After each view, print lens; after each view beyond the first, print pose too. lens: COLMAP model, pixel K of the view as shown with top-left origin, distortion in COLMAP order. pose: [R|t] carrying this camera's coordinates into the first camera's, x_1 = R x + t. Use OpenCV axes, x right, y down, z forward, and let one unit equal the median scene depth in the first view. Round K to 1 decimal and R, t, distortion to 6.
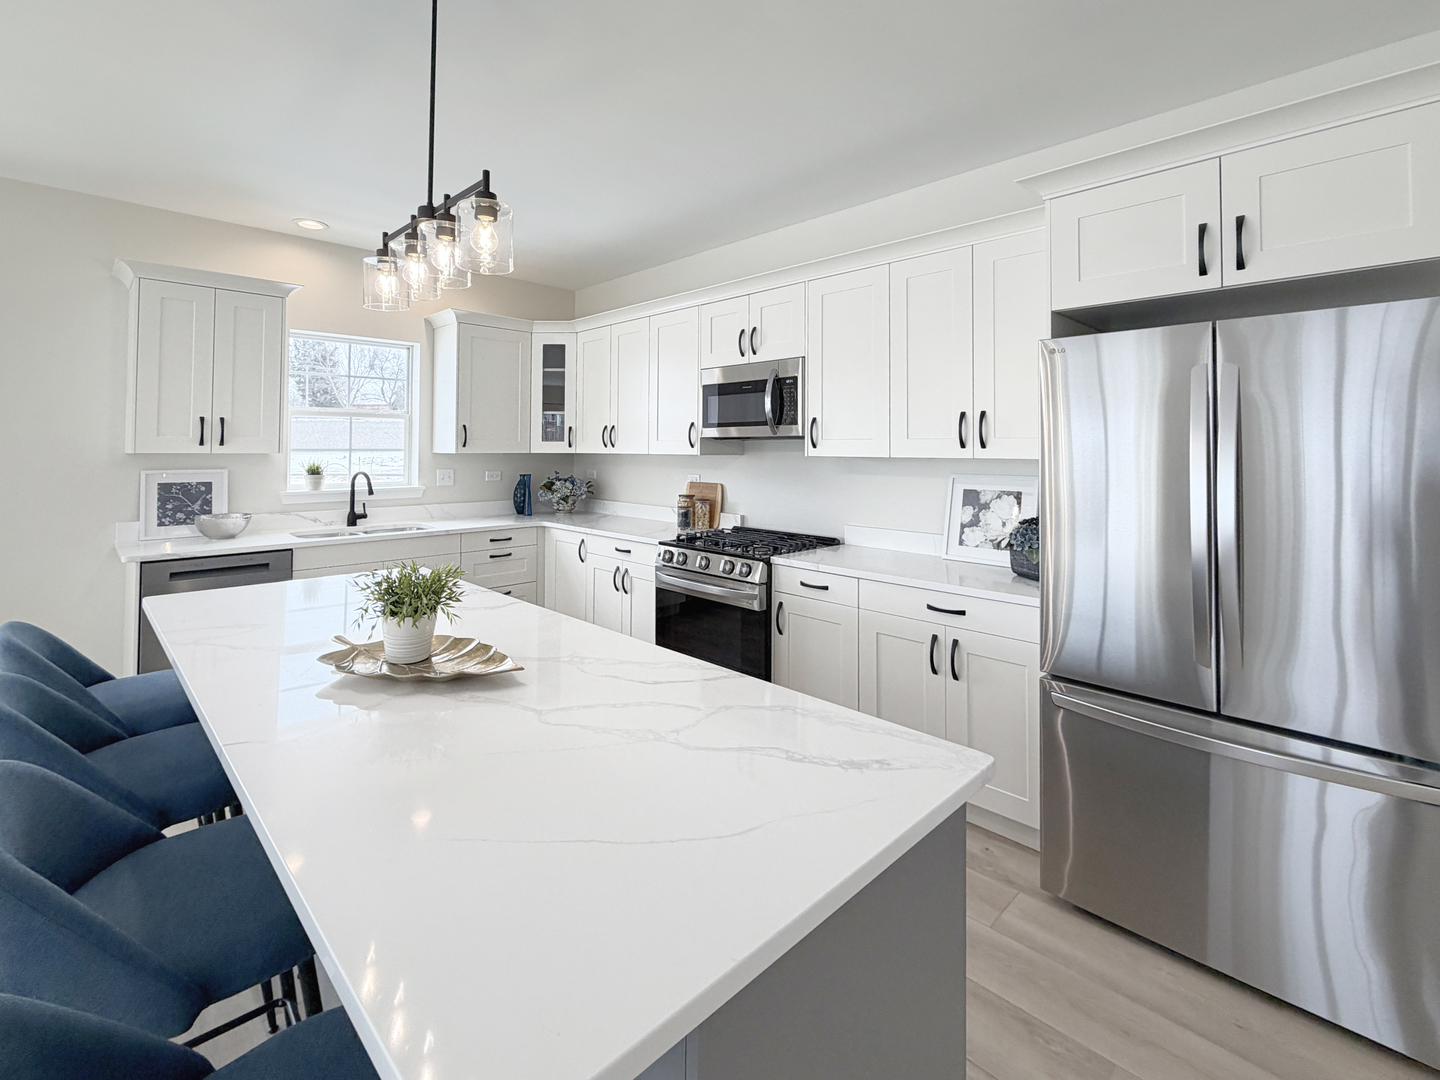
lens RADIAL K [[657.4, 0, 689.1], [0, 657.4, 441.6], [0, 0, 1]] dist [0.023605, -0.011647]
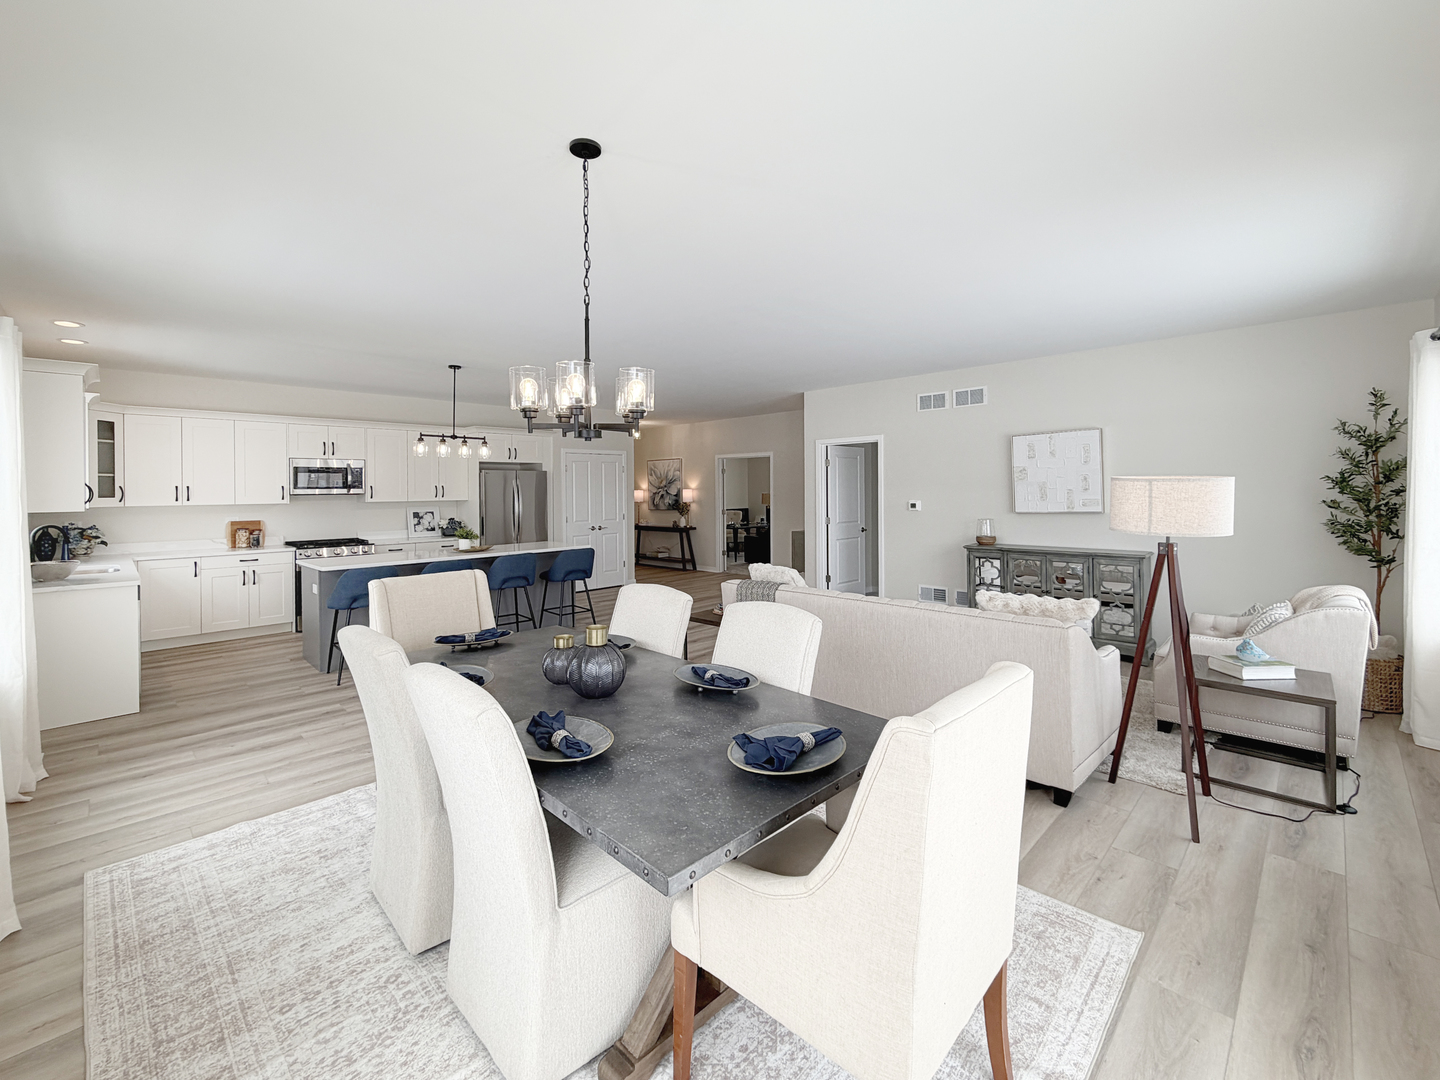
lens RADIAL K [[618.9, 0, 720.7], [0, 618.9, 491.3], [0, 0, 1]] dist [-0.010197, 0.000351]
pose [[-0.022338, -0.005202, 0.999737, -1.843264], [-0.000905, 0.999986, 0.005183, -0.025528], [-0.999750, -0.000789, -0.022342, -0.200859]]
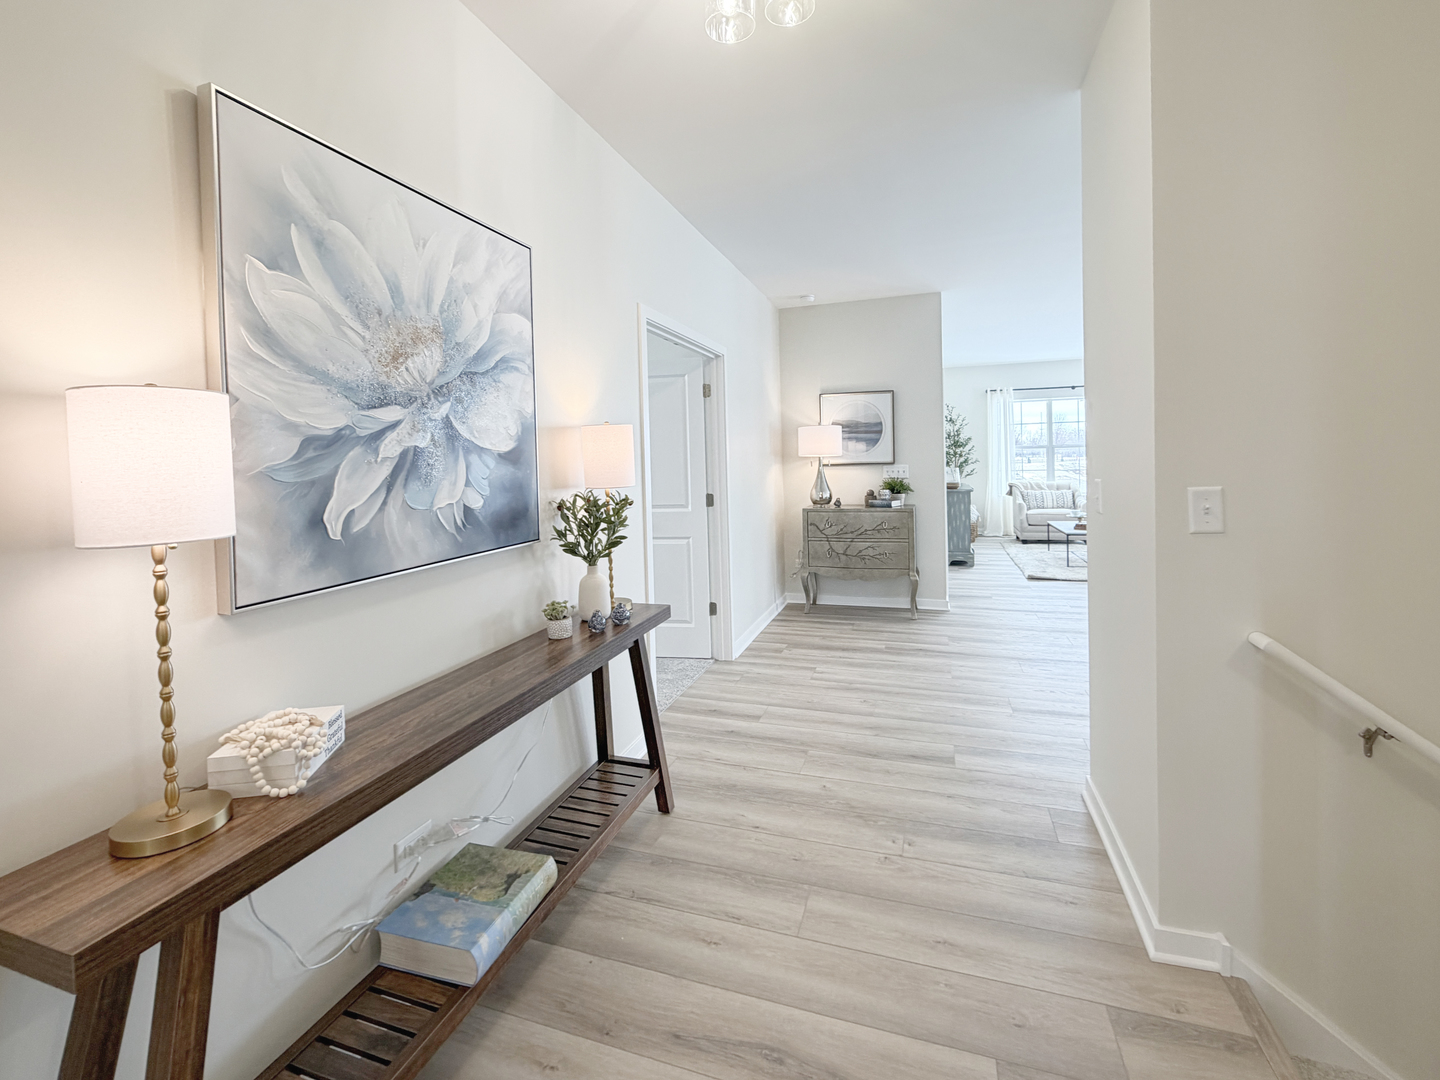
lens RADIAL K [[633.0, 0, 716.8], [0, 633.0, 471.4], [0, 0, 1]] dist [0.001194, -0.000341]
pose [[-0.886946, 0.029957, -0.460901, 1.403722], [0.027414, 0.999550, 0.012214, 0.022508], [0.461059, -0.001802, -0.887367, 0.509177]]
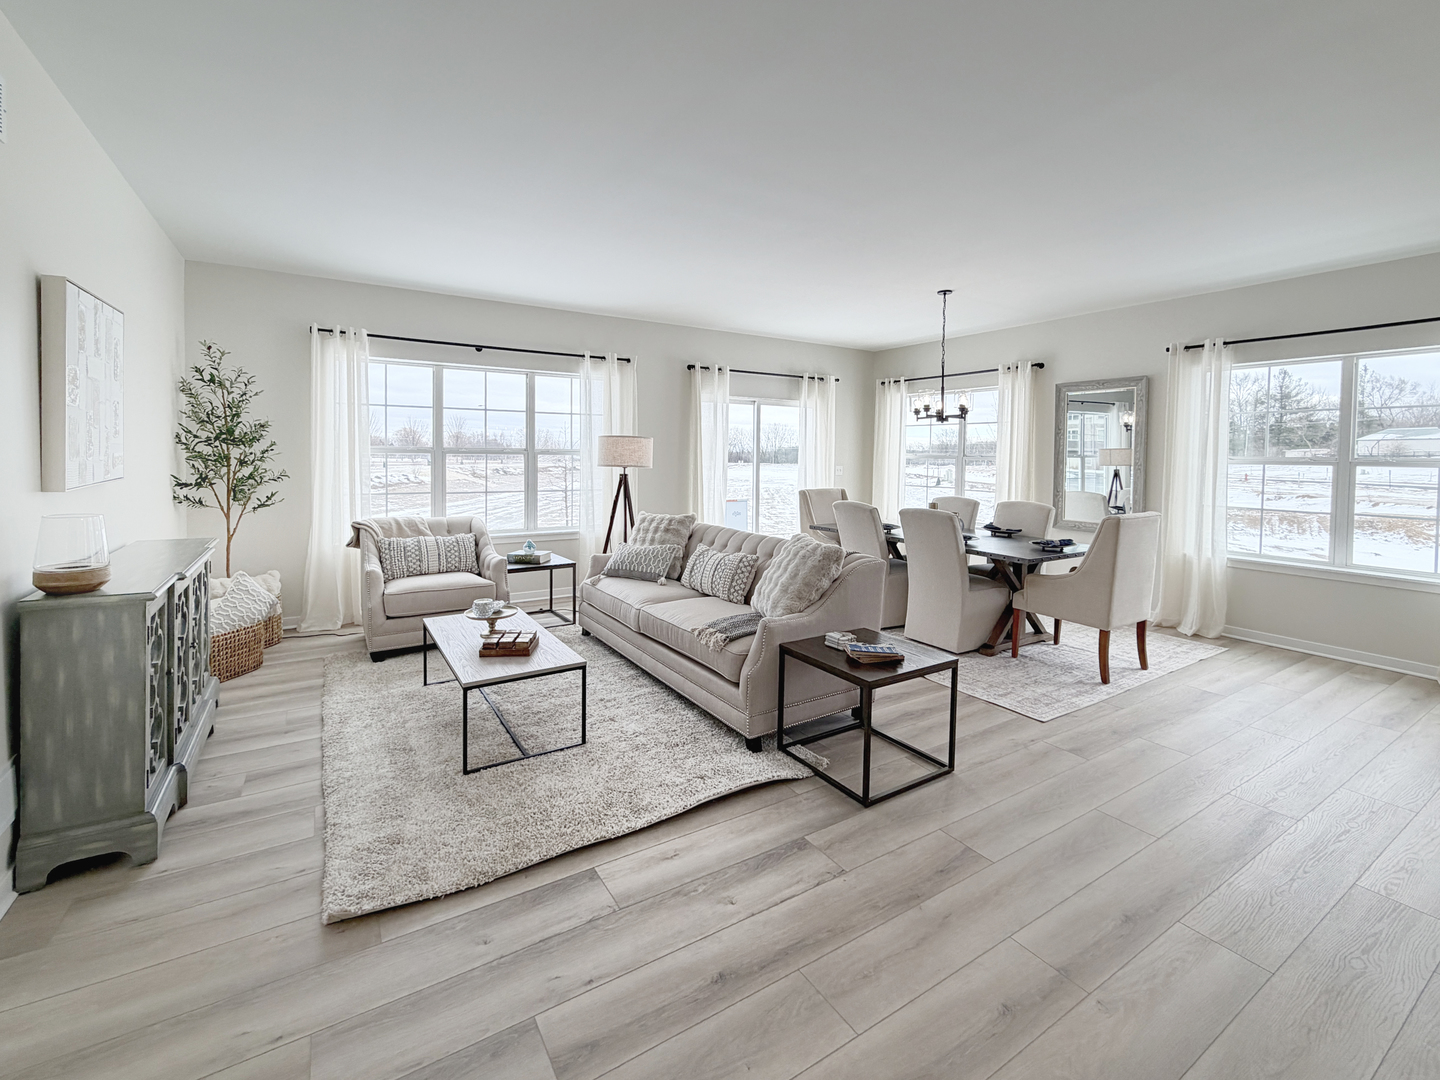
lens RADIAL K [[633.0, 0, 716.8], [0, 633.0, 471.4], [0, 0, 1]] dist [0.001194, -0.000341]
pose [[-0.206584, 0.021815, -0.978186, 0.224119], [-0.003716, 0.999727, 0.023080, 0.002114], [0.978422, 0.008403, -0.206447, -0.277897]]
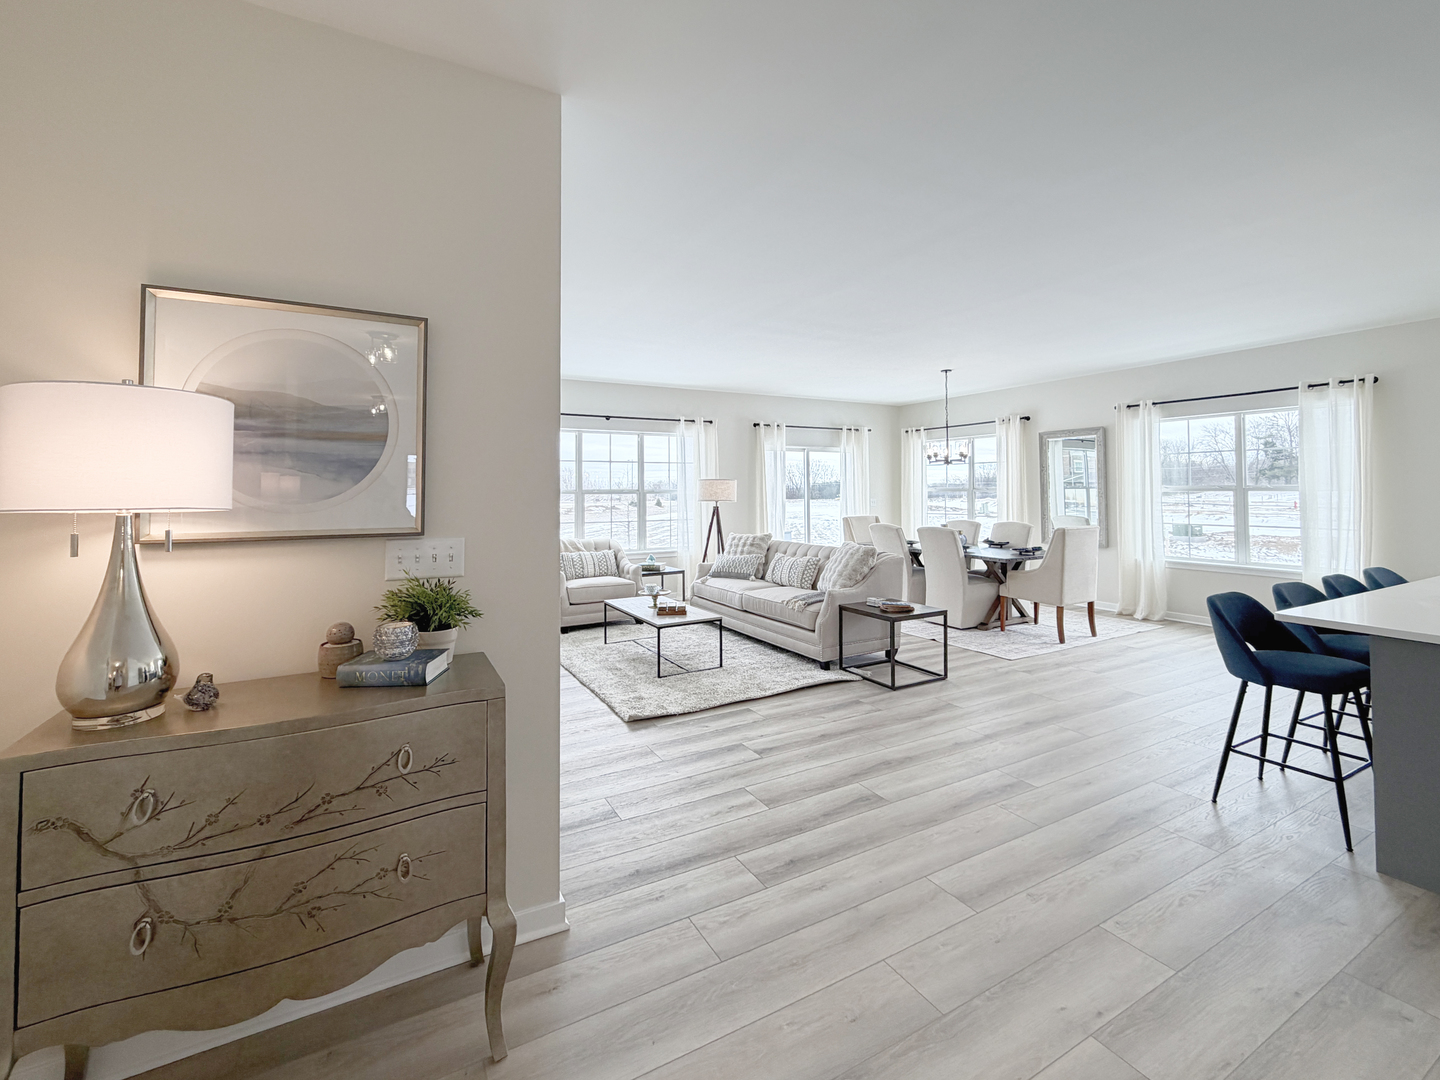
lens RADIAL K [[633.0, 0, 716.8], [0, 633.0, 471.4], [0, 0, 1]] dist [0.001194, -0.000341]
pose [[-0.258361, -0.031601, -0.965531, 0.772894], [0.014095, 0.999235, -0.036475, 0.004541], [0.965945, -0.023033, -0.257718, -0.263291]]
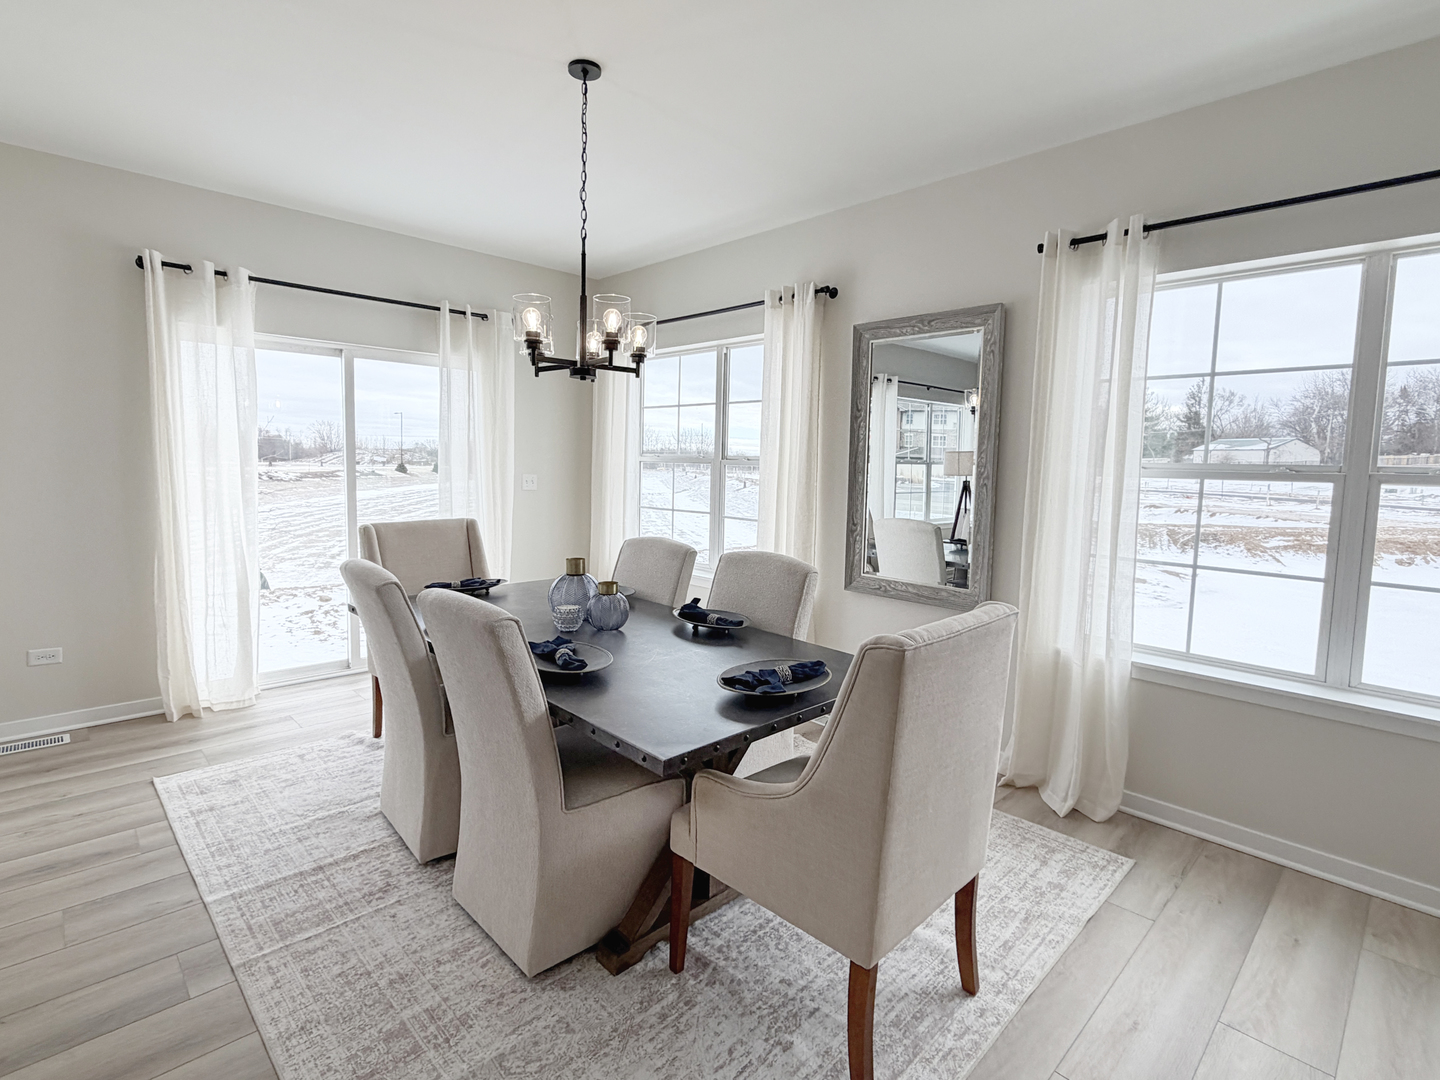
lens RADIAL K [[715.0, 0, 719.6], [0, 715.0, 521.2], [0, 0, 1]] dist [-0.000423, 0.000056]
pose [[0.004065, 0.082080, -0.996617, -0.534425], [-0.013242, 0.996543, 0.082019, 0.003884], [0.999904, 0.012864, 0.005138, 0.045998]]
